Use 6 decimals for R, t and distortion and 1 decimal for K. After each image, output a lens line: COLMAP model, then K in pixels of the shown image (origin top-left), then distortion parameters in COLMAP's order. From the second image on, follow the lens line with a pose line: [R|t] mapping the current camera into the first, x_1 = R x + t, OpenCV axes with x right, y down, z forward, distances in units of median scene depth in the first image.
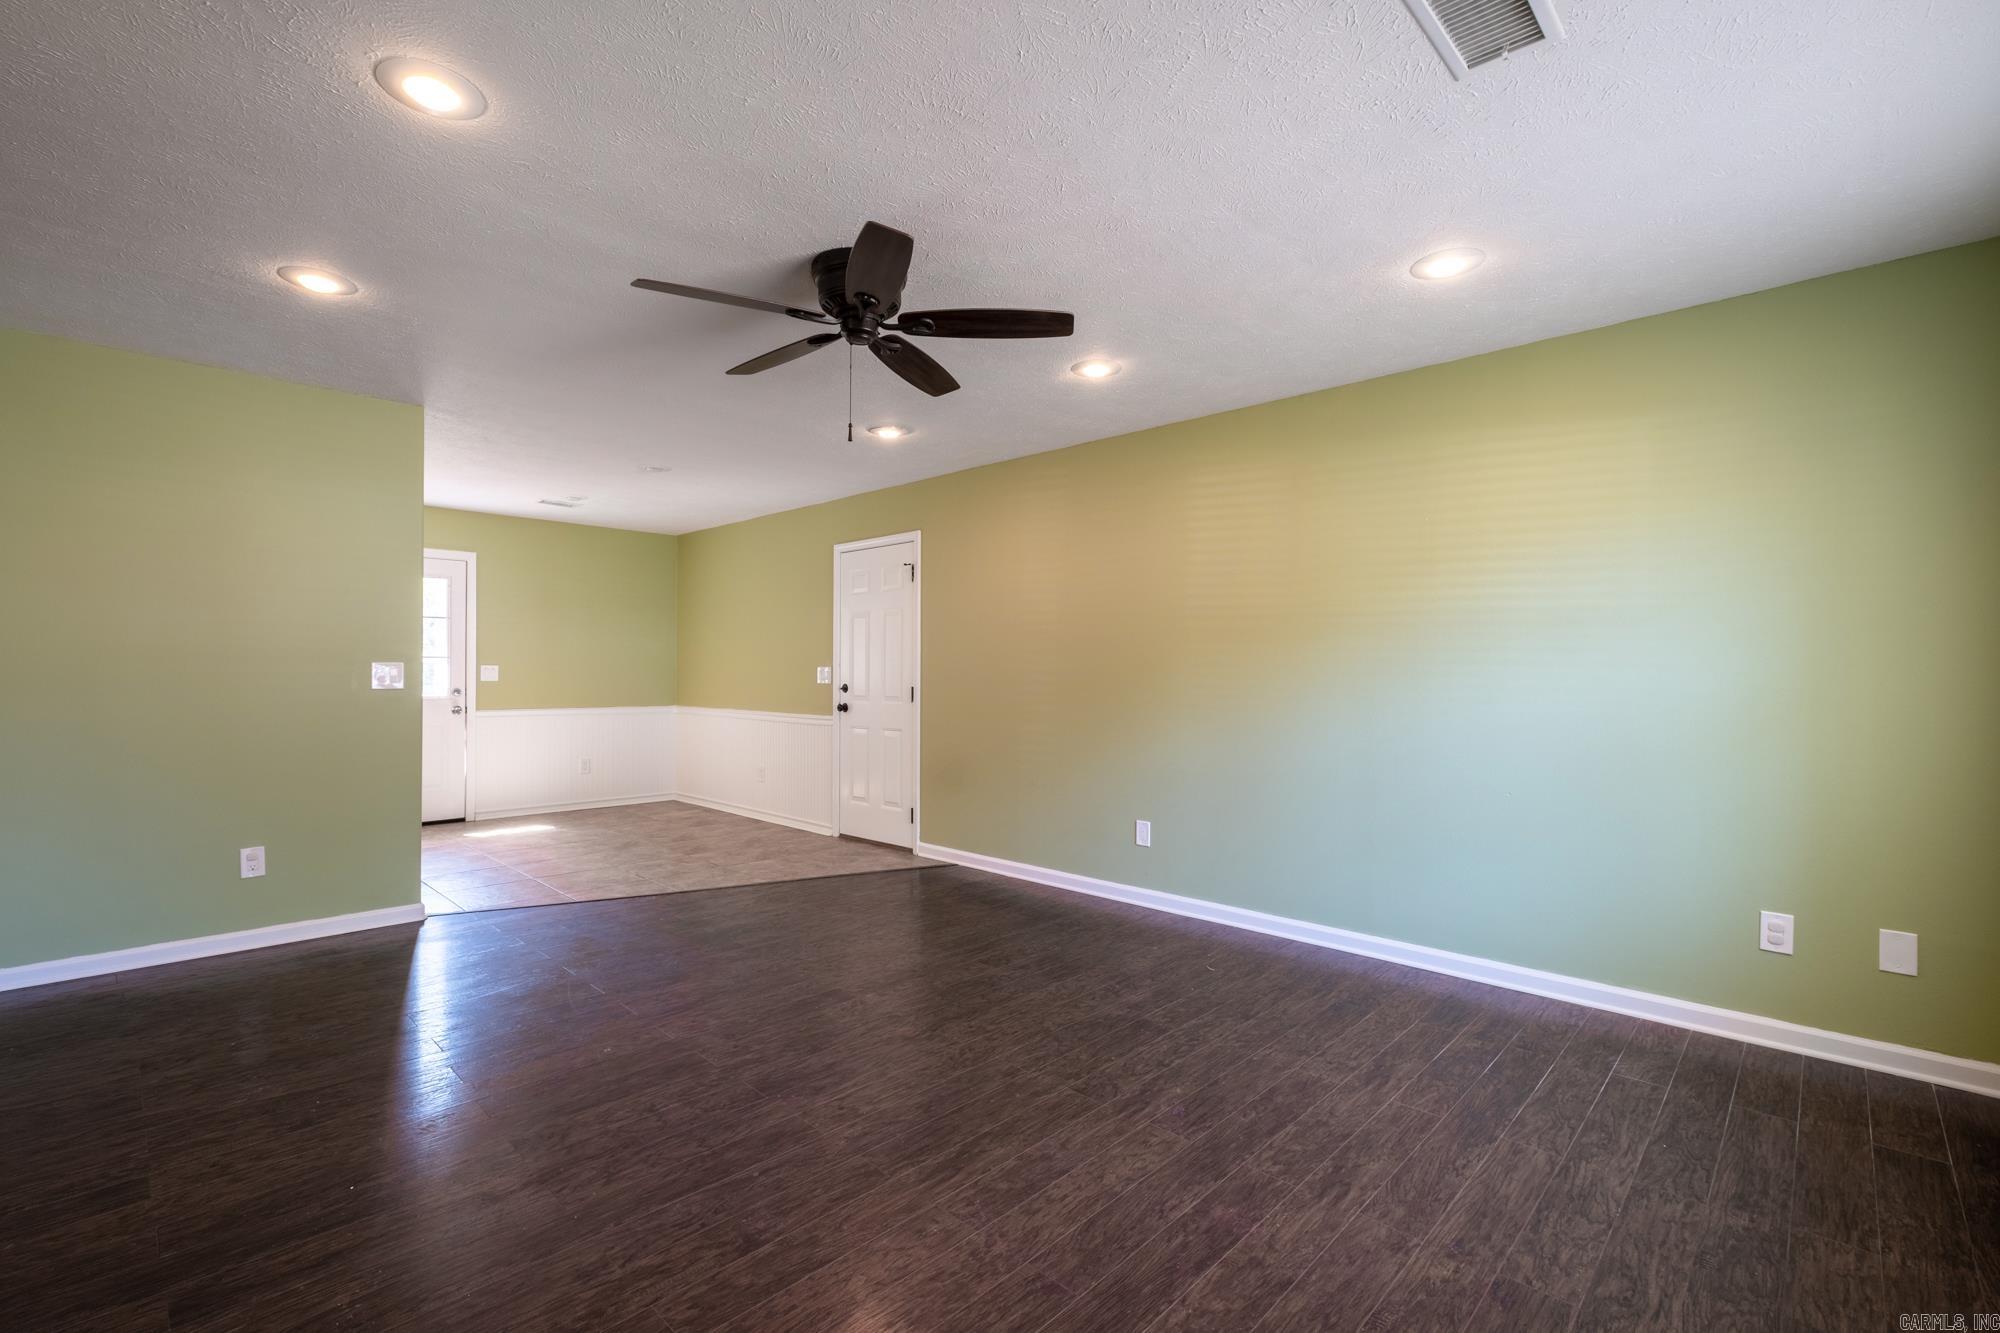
lens RADIAL K [[872.3, 0, 999.7], [0, 872.3, 665.0], [0, 0, 1]] dist [-0.002937, -0.000609]
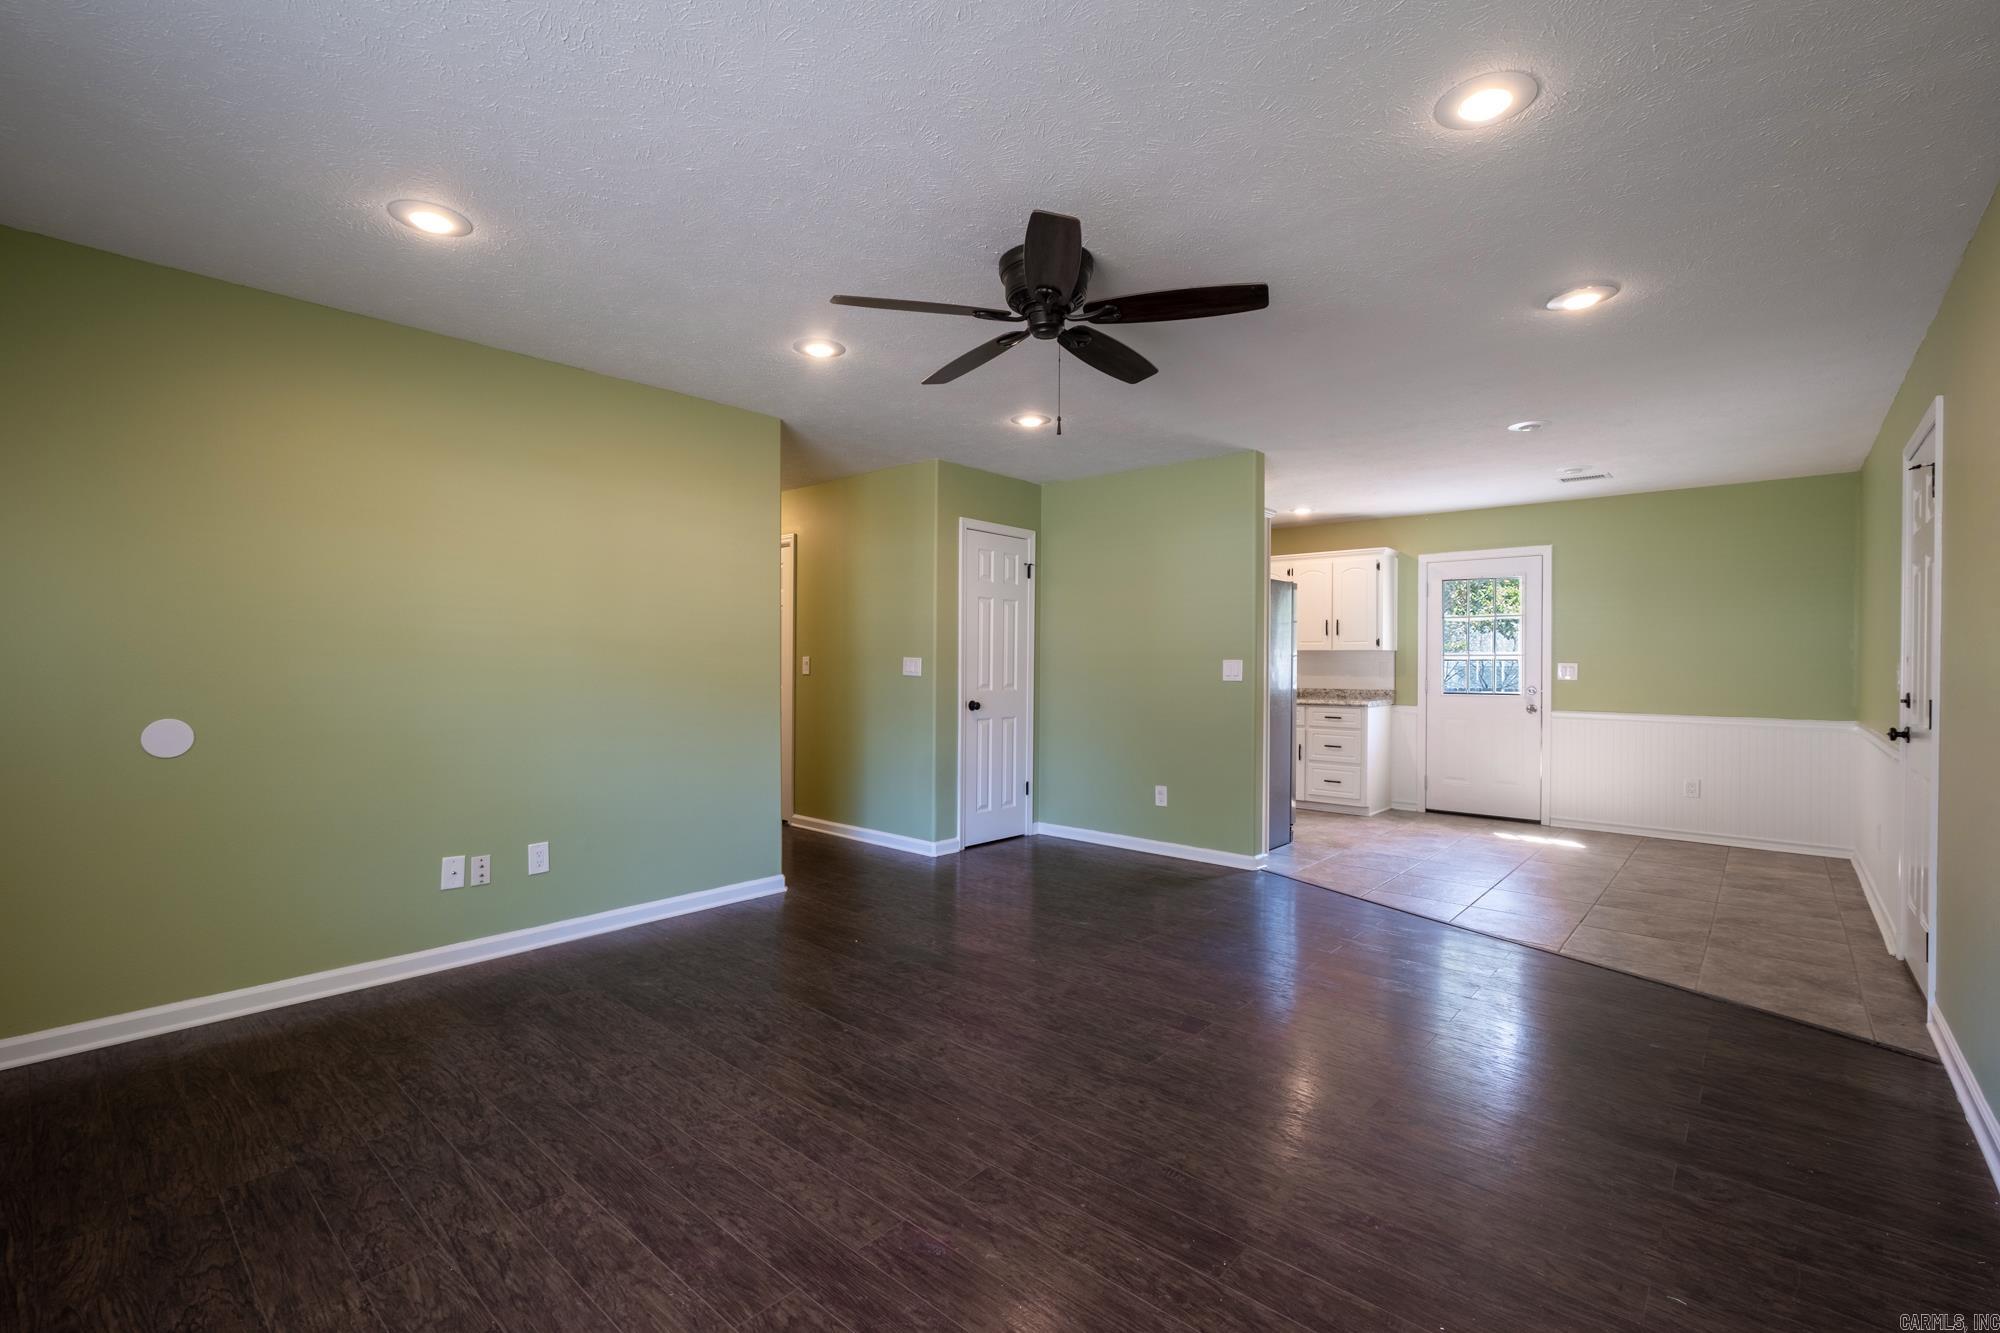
lens RADIAL K [[872.3, 0, 989.9], [0, 872.3, 665.8], [0, 0, 1]] dist [-0.002937, -0.000609]
pose [[0.039536, -0.002191, -0.999216, 0.922272], [0.001684, 0.999996, -0.002126, 0.012152], [0.999217, -0.001598, 0.039540, 0.983774]]
